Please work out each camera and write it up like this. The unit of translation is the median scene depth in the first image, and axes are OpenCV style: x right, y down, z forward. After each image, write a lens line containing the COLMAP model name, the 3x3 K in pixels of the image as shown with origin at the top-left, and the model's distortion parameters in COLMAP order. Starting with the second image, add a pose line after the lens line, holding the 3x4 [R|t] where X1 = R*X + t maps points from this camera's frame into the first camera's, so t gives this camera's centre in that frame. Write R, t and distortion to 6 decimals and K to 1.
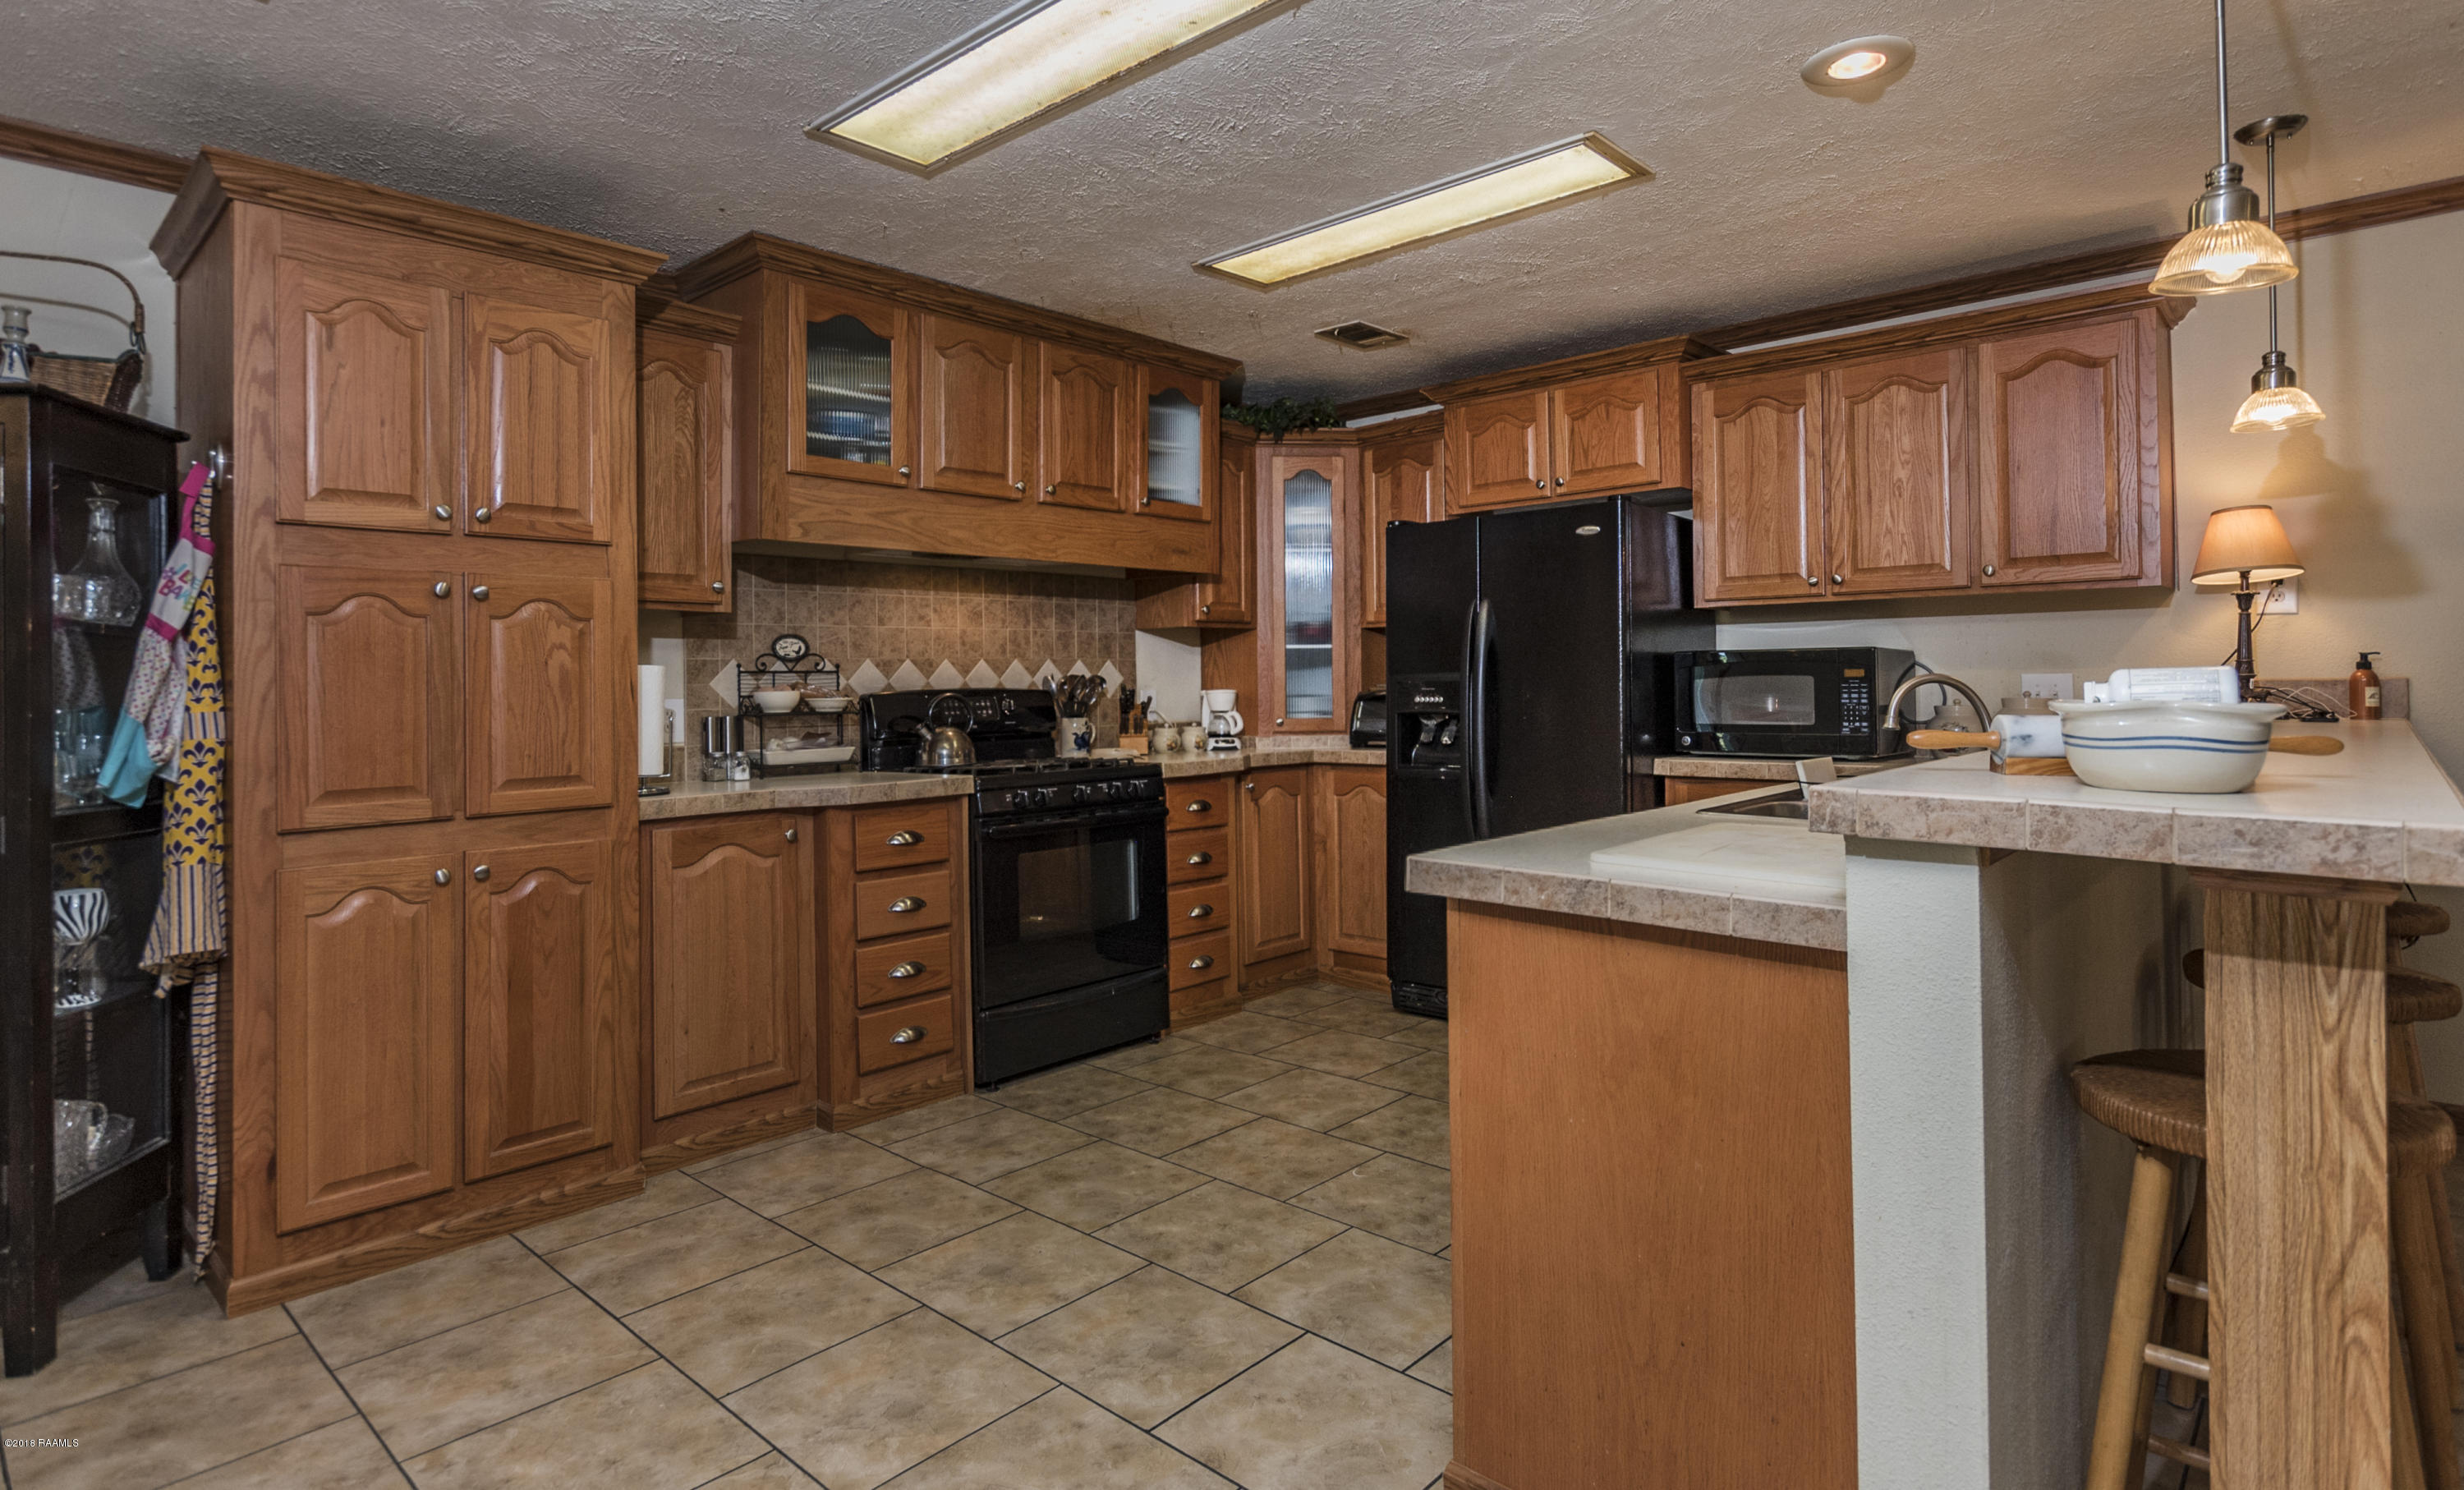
lens RADIAL K [[1251.4, 0, 1238.9], [0, 1251.4, 667.4], [0, 0, 1]] dist [0.001531, 0.000060]
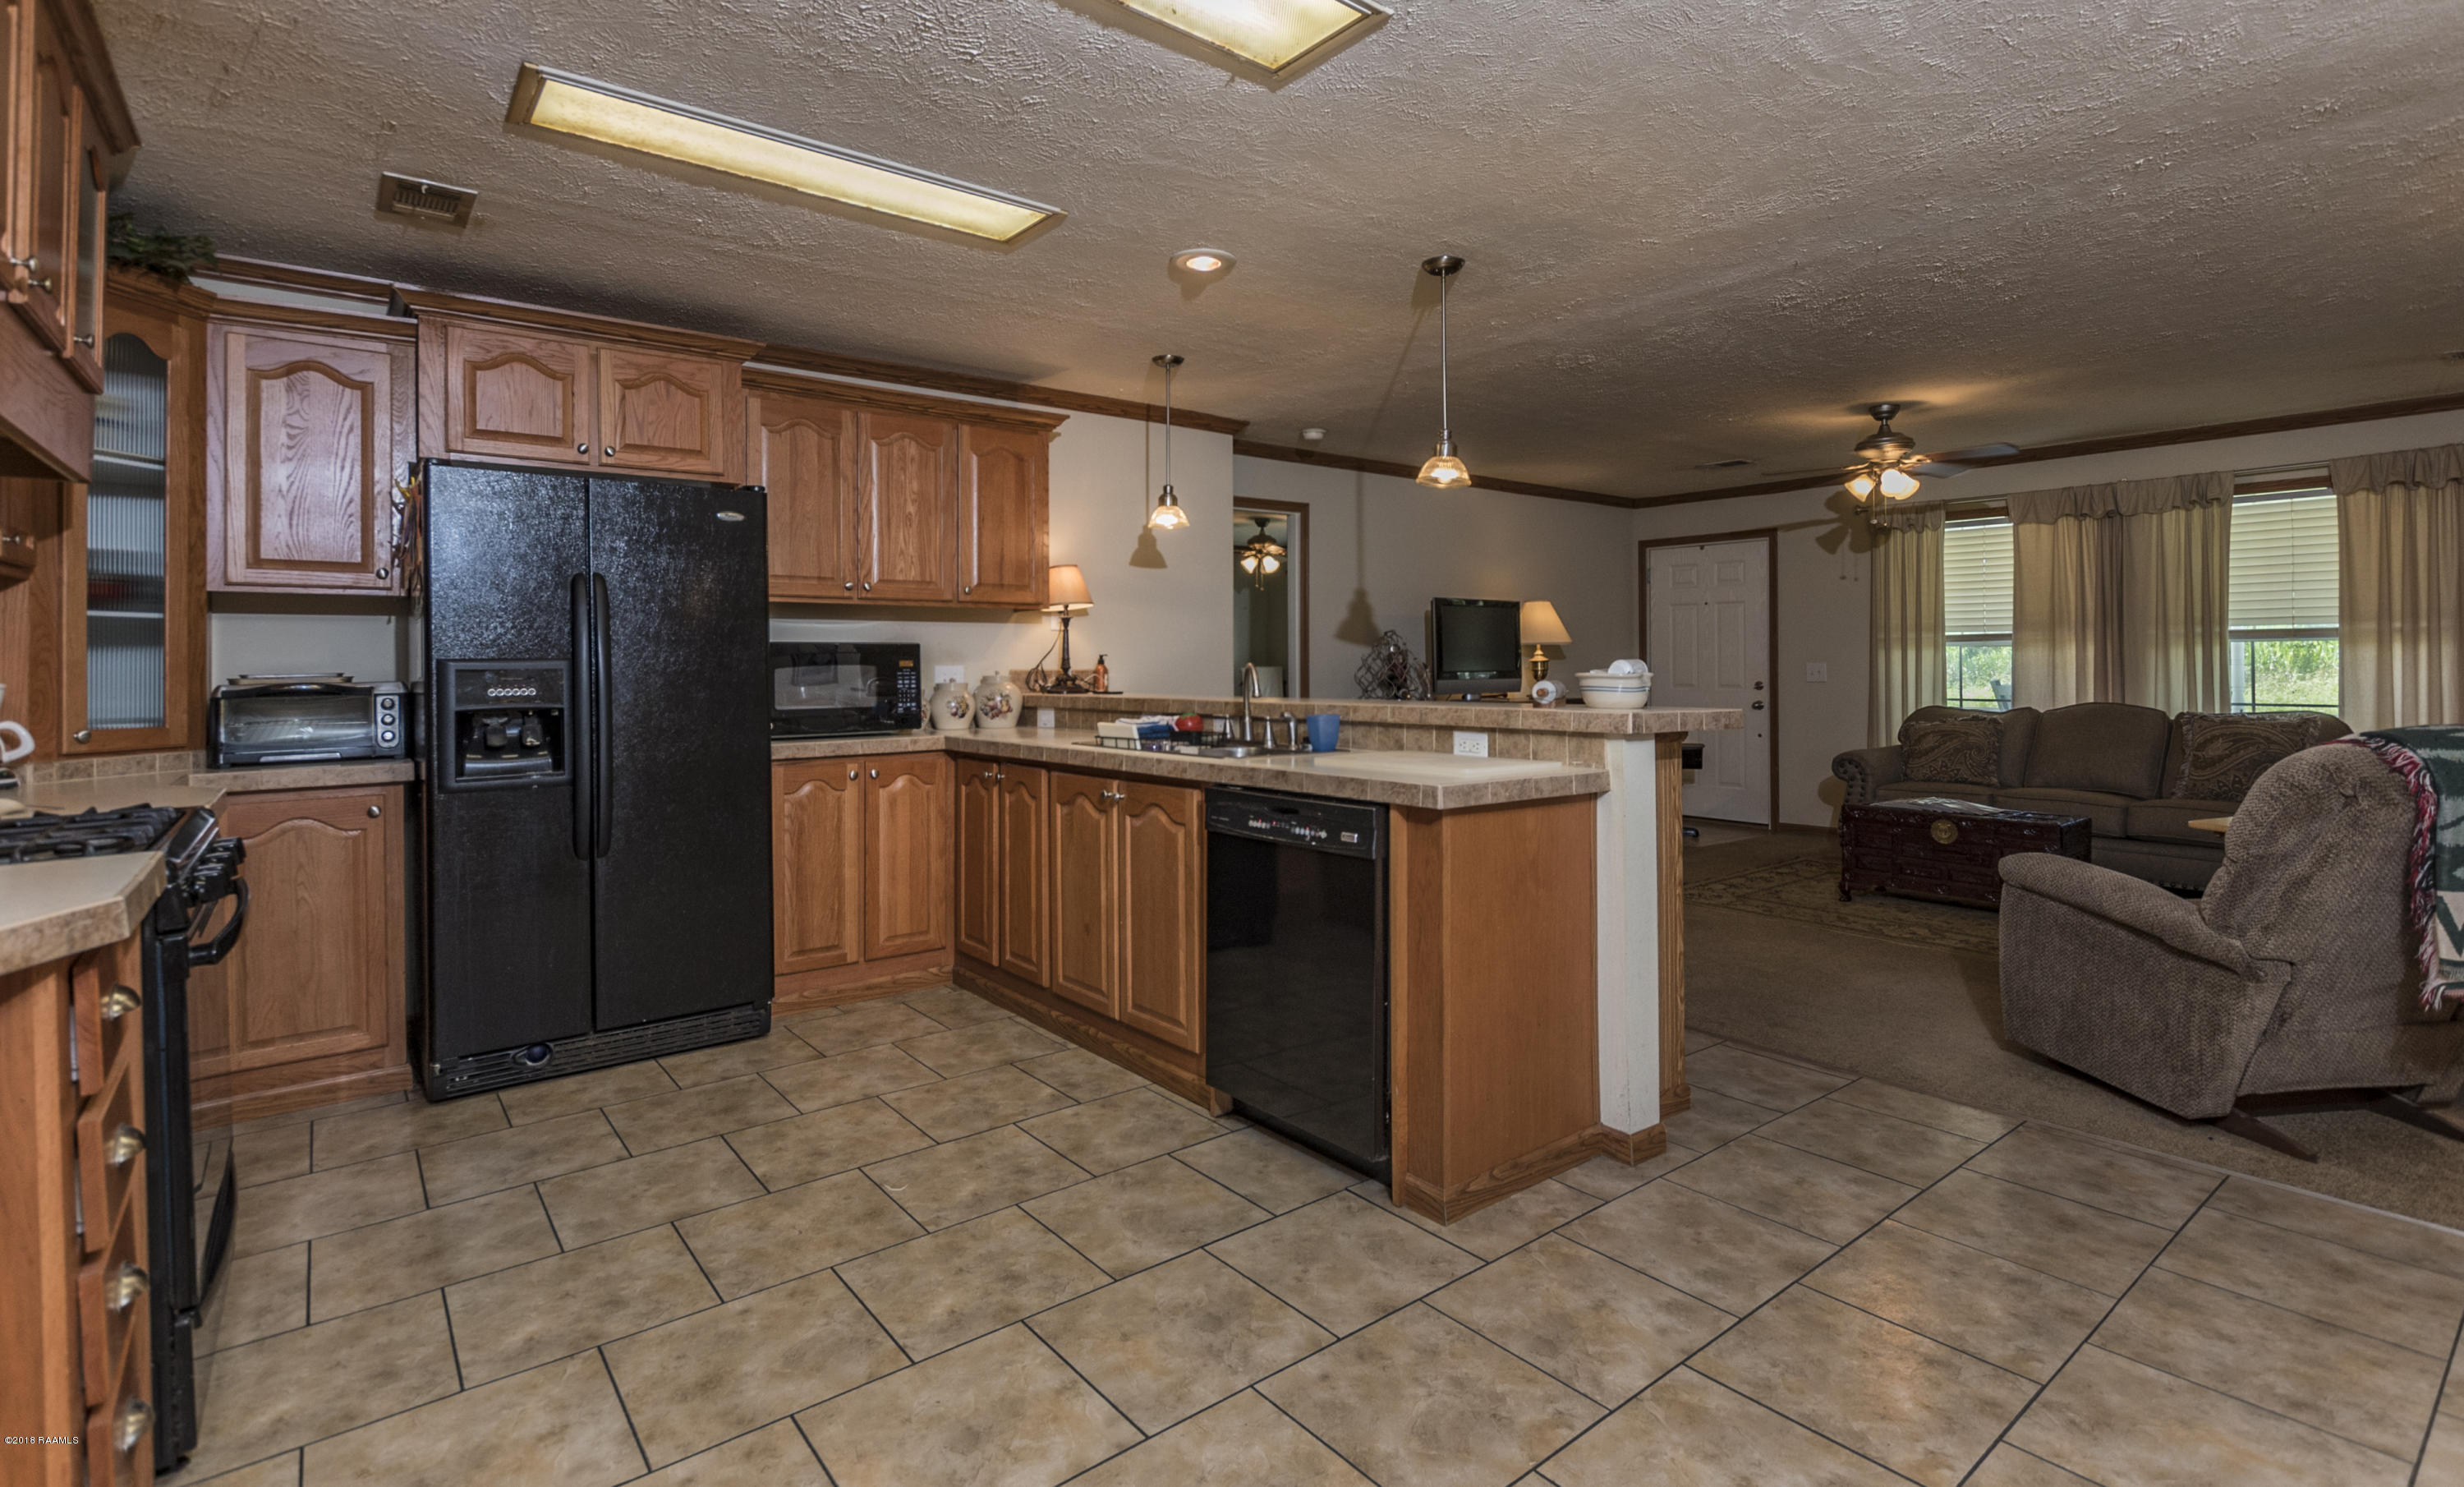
lens RADIAL K [[1133.6, 0, 1235.9], [0, 1133.6, 660.7], [0, 0, 1]] dist [-0.003667, -0.001150]
pose [[0.156851, 0.013100, 0.987535, -0.666967], [-0.007635, 0.999898, -0.012051, 0.014704], [-0.987593, -0.005649, 0.156935, 0.577241]]
